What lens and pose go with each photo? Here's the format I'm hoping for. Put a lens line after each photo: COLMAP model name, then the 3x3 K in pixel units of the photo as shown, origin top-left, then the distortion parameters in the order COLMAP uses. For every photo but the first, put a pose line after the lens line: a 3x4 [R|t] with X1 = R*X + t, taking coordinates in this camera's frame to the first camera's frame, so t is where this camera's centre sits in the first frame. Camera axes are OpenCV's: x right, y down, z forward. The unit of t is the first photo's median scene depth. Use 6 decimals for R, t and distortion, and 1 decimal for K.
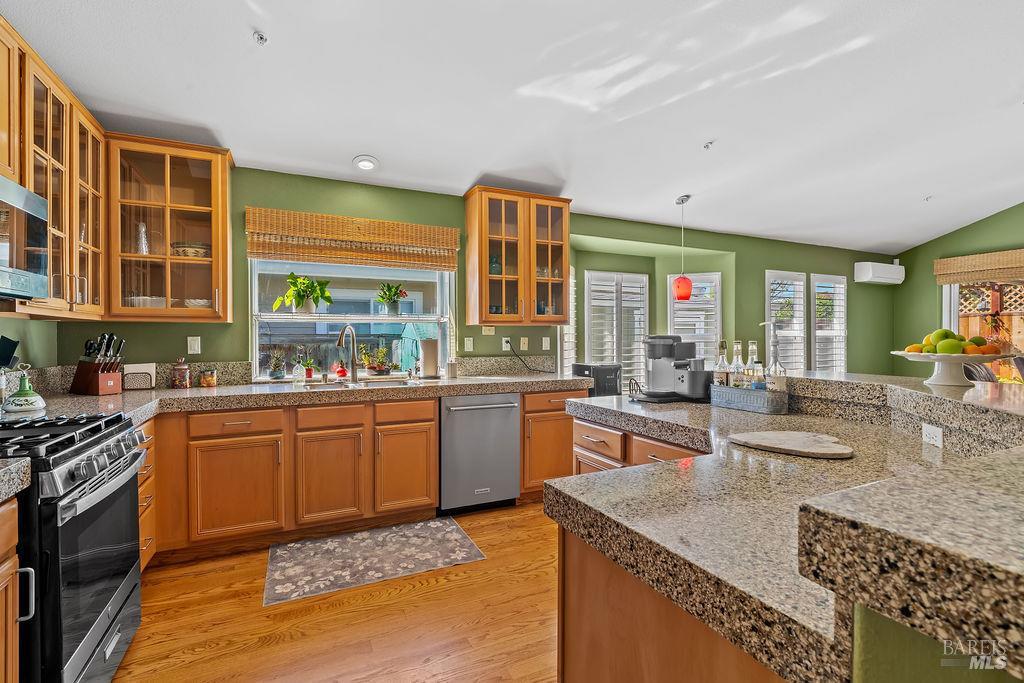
lens RADIAL K [[472.0, 0, 510.8], [0, 472.0, 334.0], [0, 0, 1]] dist [-0.005618, 0.001116]
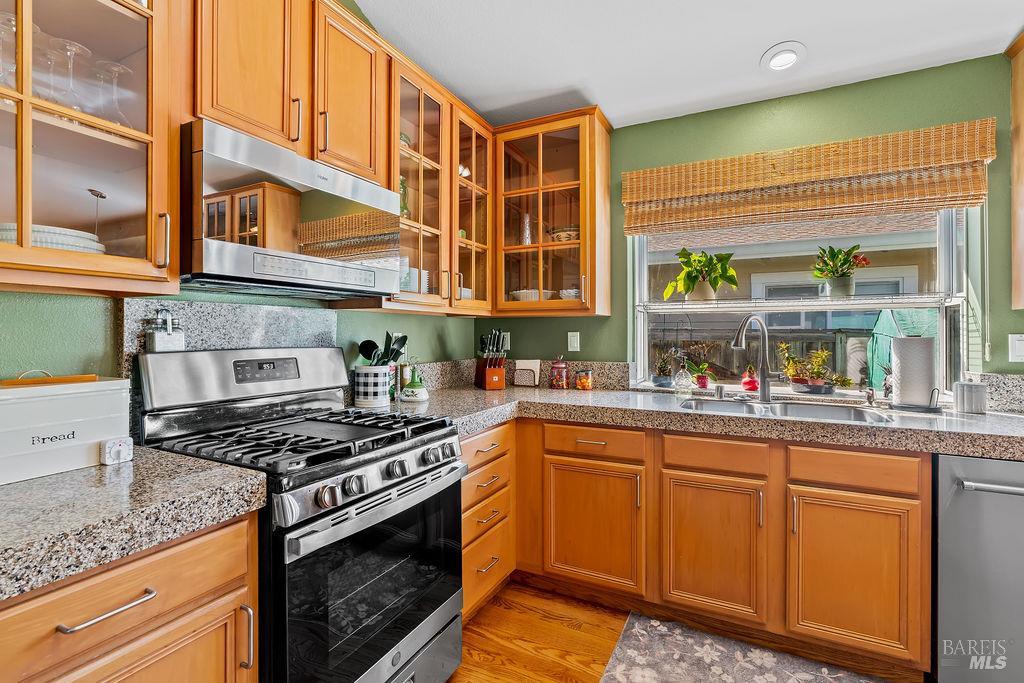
lens RADIAL K [[472.0, 0, 510.8], [0, 472.0, 334.0], [0, 0, 1]] dist [-0.005618, 0.001116]
pose [[0.610990, 0.003995, -0.791628, -0.034119], [0.003608, 0.999963, 0.007831, 0.001892], [0.791630, -0.007641, 0.610953, 0.369399]]
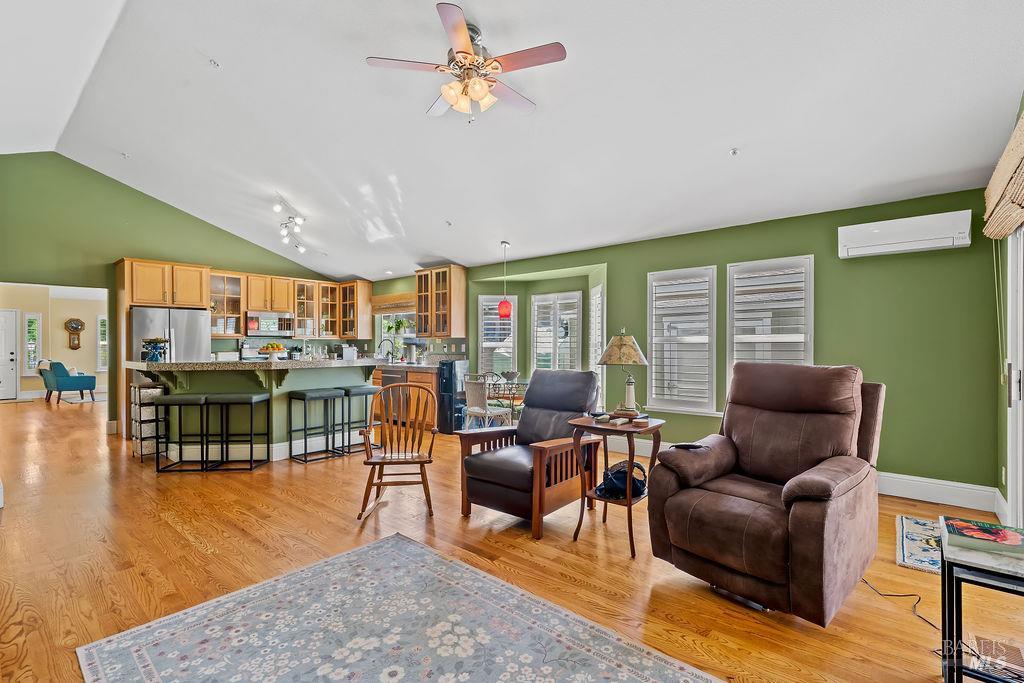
lens RADIAL K [[469.2, 0, 503.8], [0, 469.2, 344.6], [0, 0, 1]] dist [-0.000260, 0.000338]
pose [[0.401495, 0.000957, -0.915861, 2.374338], [0.009163, 0.999945, 0.005062, 0.001224], [0.915815, -0.010424, 0.401465, 0.651768]]
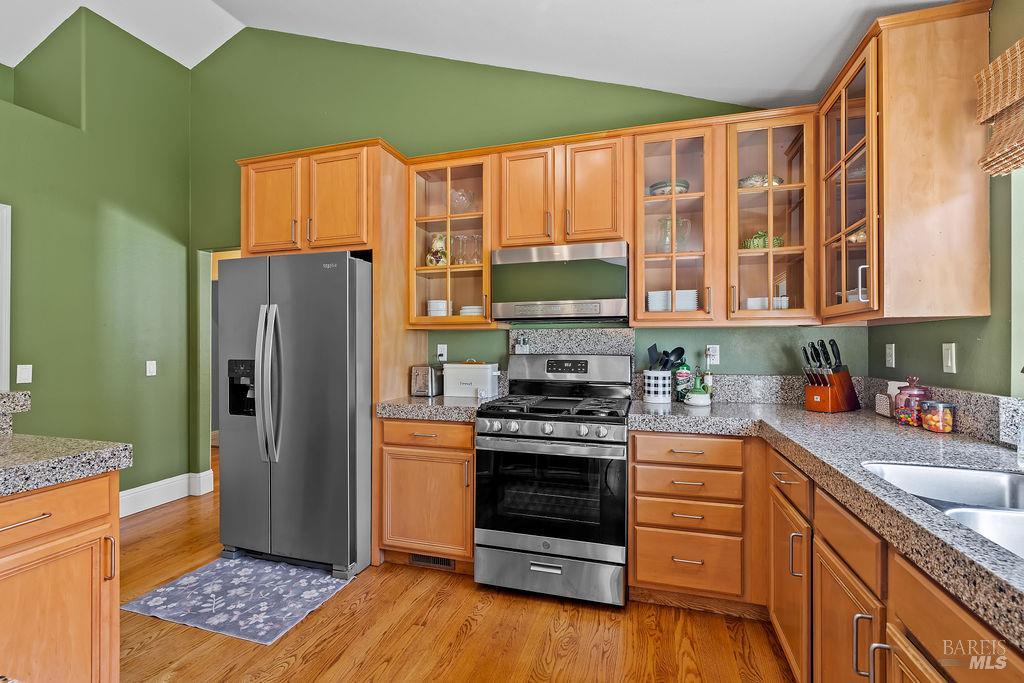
lens RADIAL K [[469.2, 0, 503.8], [0, 469.2, 344.6], [0, 0, 1]] dist [-0.000260, 0.000338]
pose [[-0.680010, 0.002627, -0.733198, 0.130655], [0.007605, 0.999965, -0.003470, 0.005457], [0.733163, -0.007935, -0.680006, 1.034531]]
